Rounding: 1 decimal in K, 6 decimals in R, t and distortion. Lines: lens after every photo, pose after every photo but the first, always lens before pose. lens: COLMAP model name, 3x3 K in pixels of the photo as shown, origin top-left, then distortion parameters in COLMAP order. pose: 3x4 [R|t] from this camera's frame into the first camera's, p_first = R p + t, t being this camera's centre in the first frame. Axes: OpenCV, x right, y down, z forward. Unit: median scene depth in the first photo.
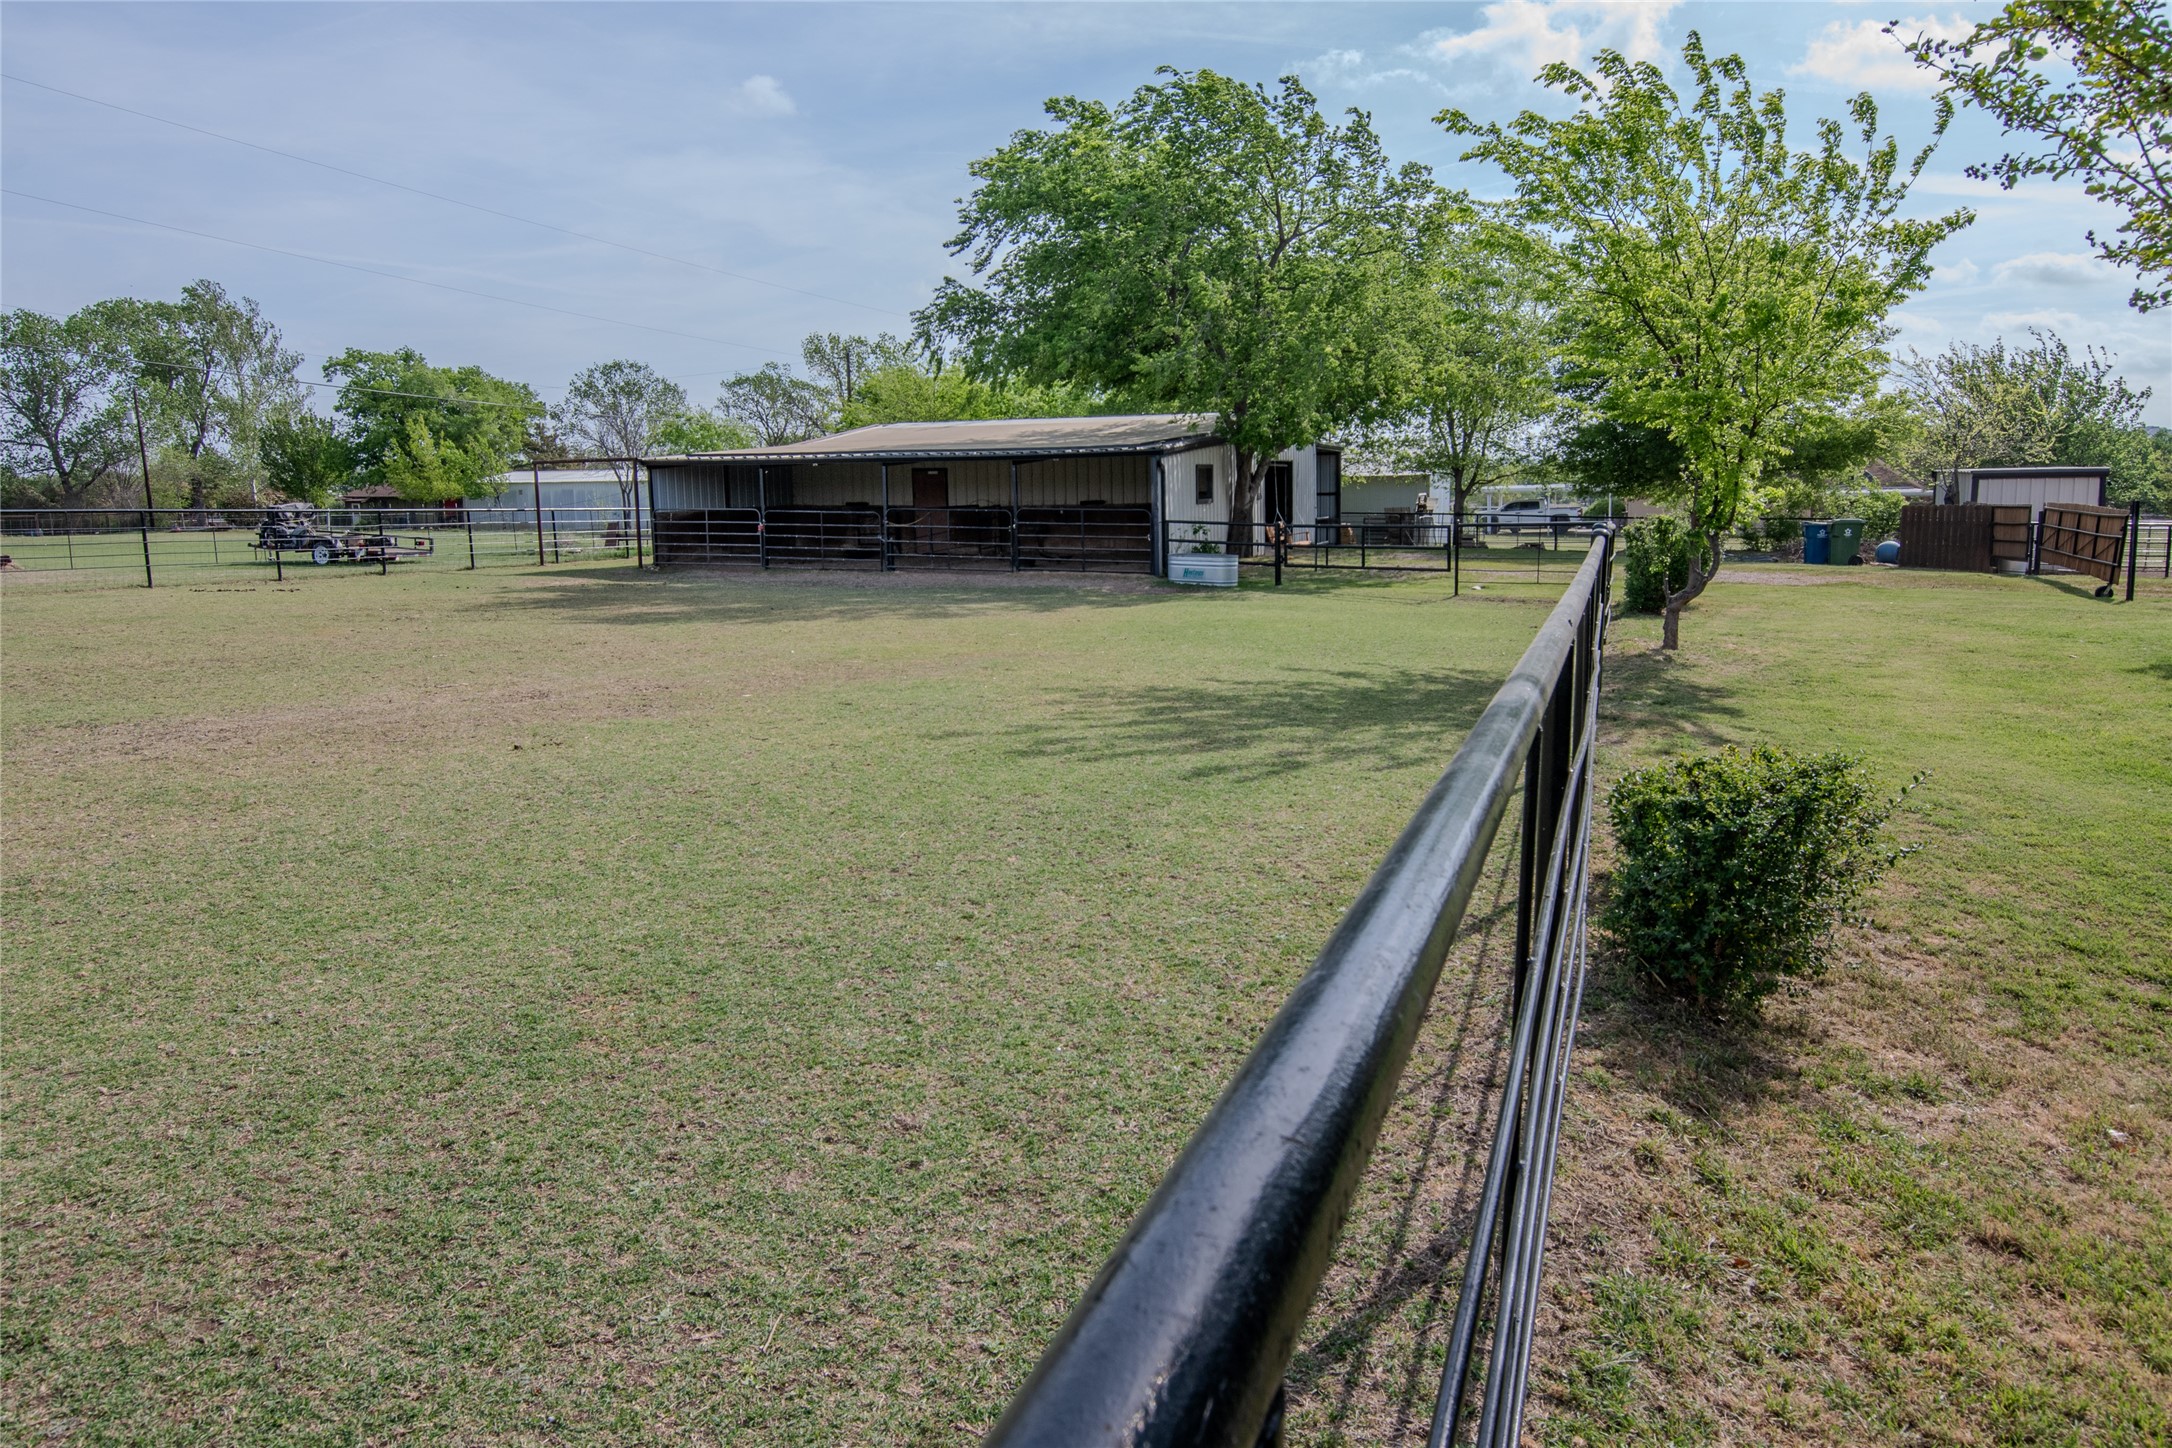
lens RADIAL K [[1431.5, 0, 1087.6], [0, 1431.5, 690.4], [0, 0, 1]] dist [-0.003730, -0.001954]
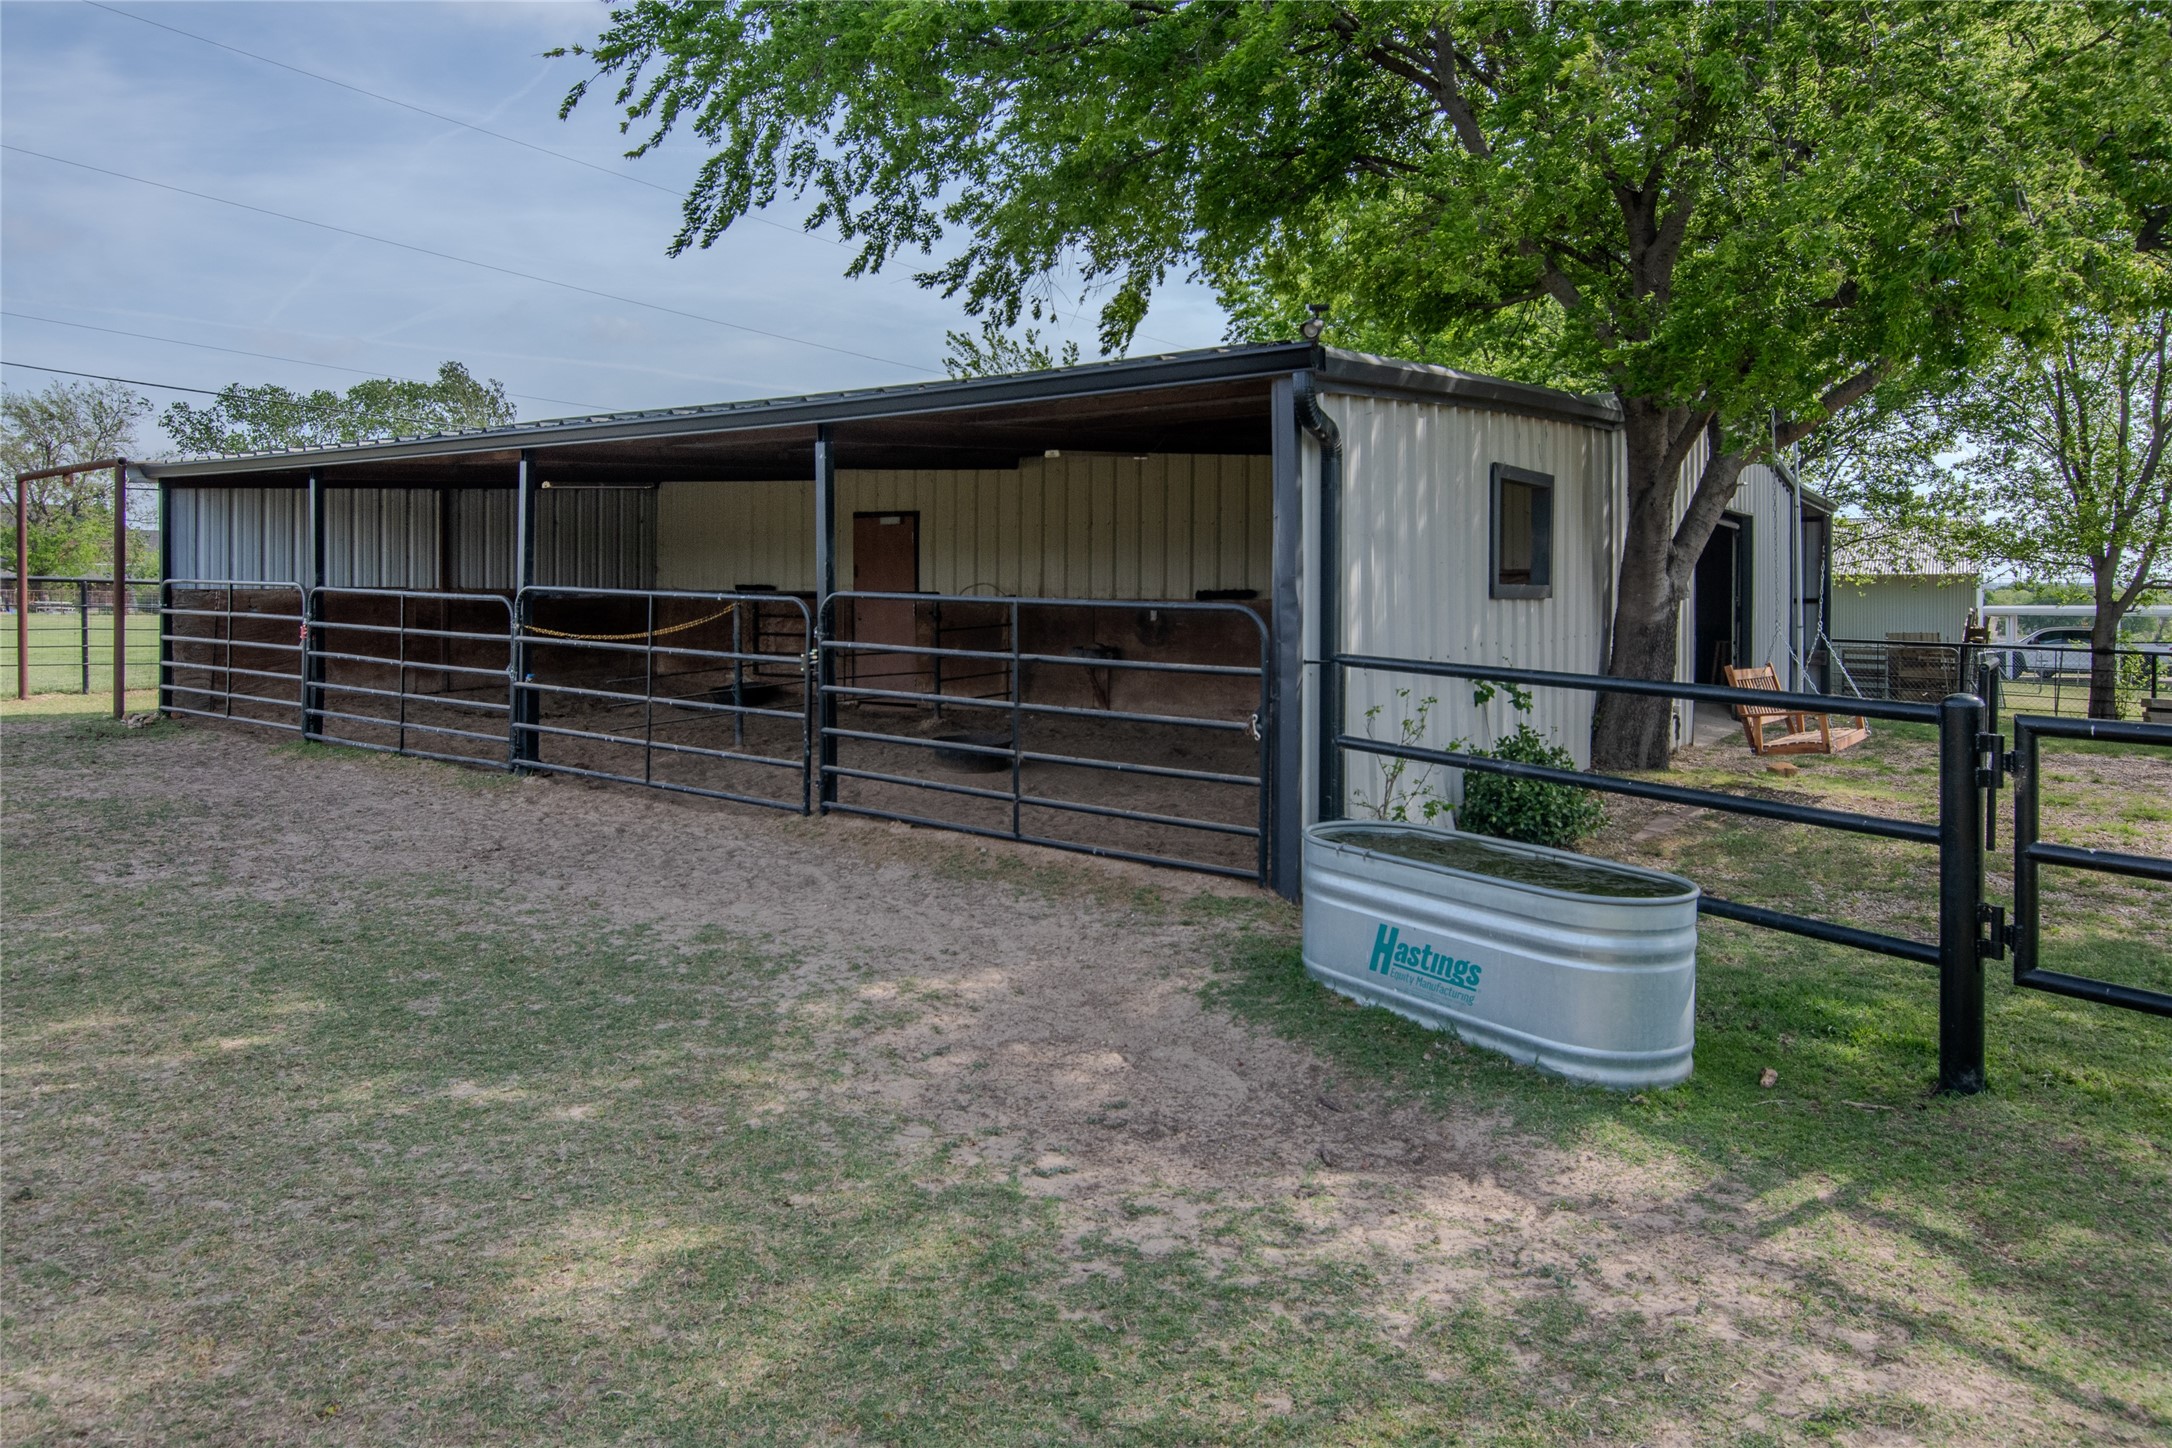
lens RADIAL K [[1431.5, 0, 1087.6], [0, 1431.5, 690.4], [0, 0, 1]] dist [-0.003730, -0.001954]
pose [[0.975110, 0.042106, -0.217687, 0.057435], [-0.058979, 0.995688, -0.071601, -0.082522], [0.213733, 0.082658, 0.973389, 0.666441]]
